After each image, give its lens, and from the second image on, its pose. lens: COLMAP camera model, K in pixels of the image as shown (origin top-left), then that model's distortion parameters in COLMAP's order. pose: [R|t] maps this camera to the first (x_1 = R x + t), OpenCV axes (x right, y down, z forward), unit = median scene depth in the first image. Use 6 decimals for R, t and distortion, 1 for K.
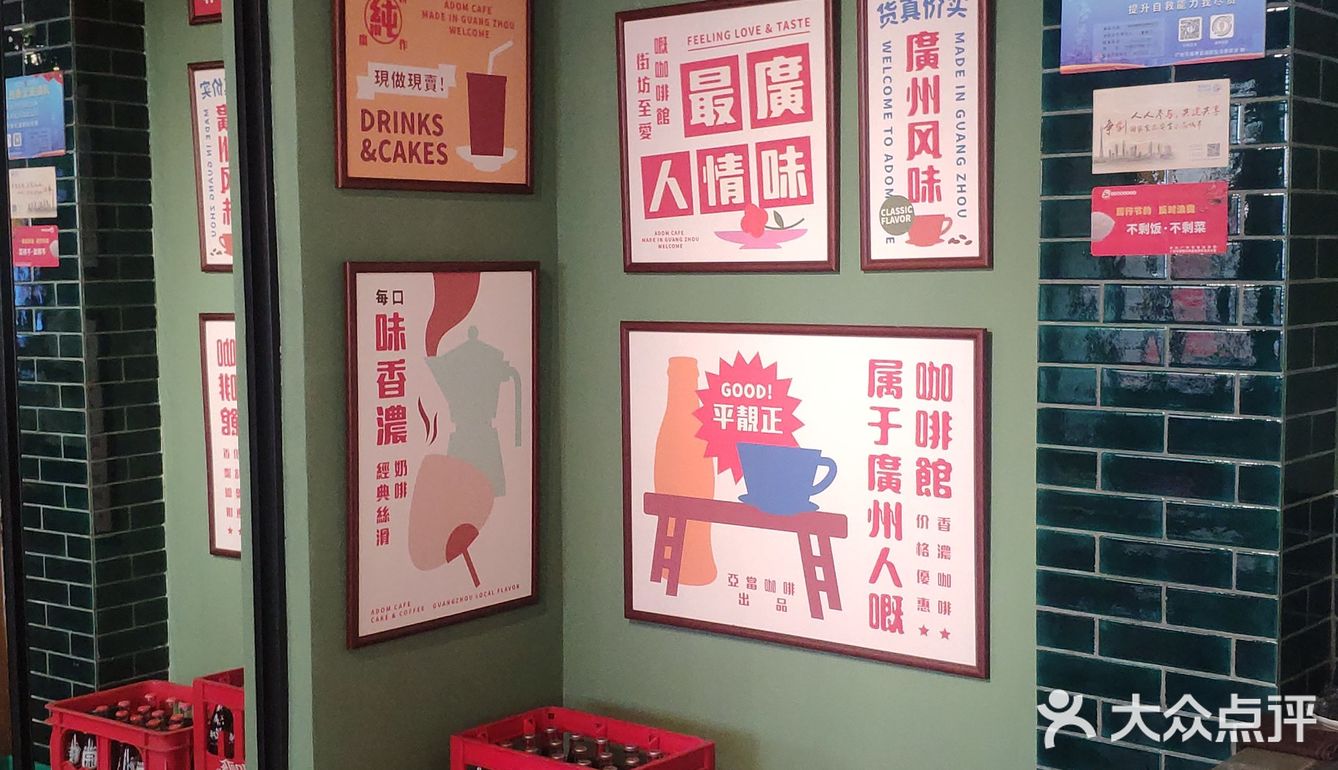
lens RADIAL K [[1678.5, 0, 675.1], [0, 1678.5, 398.8], [0, 0, 1]] dist [0.224303, 0.000000]
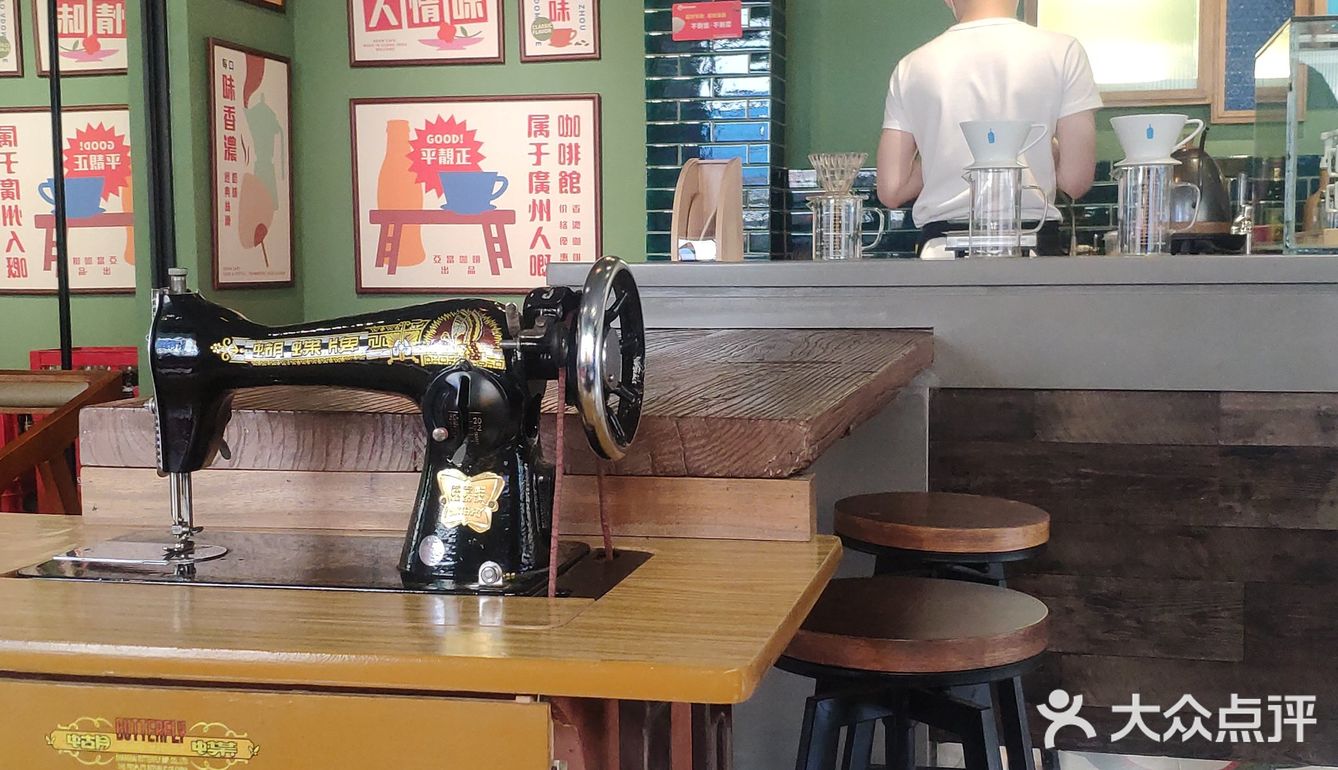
lens RADIAL K [[1678.5, 0, 671.3], [0, 1678.5, 377.6], [0, 0, 1]] dist [0.224303, 0.000000]
pose [[0.913102, -0.032410, 0.406440, -0.443905], [0.034395, 0.999405, 0.002420, 0.236674], [-0.406277, 0.011770, 0.913674, -0.601983]]
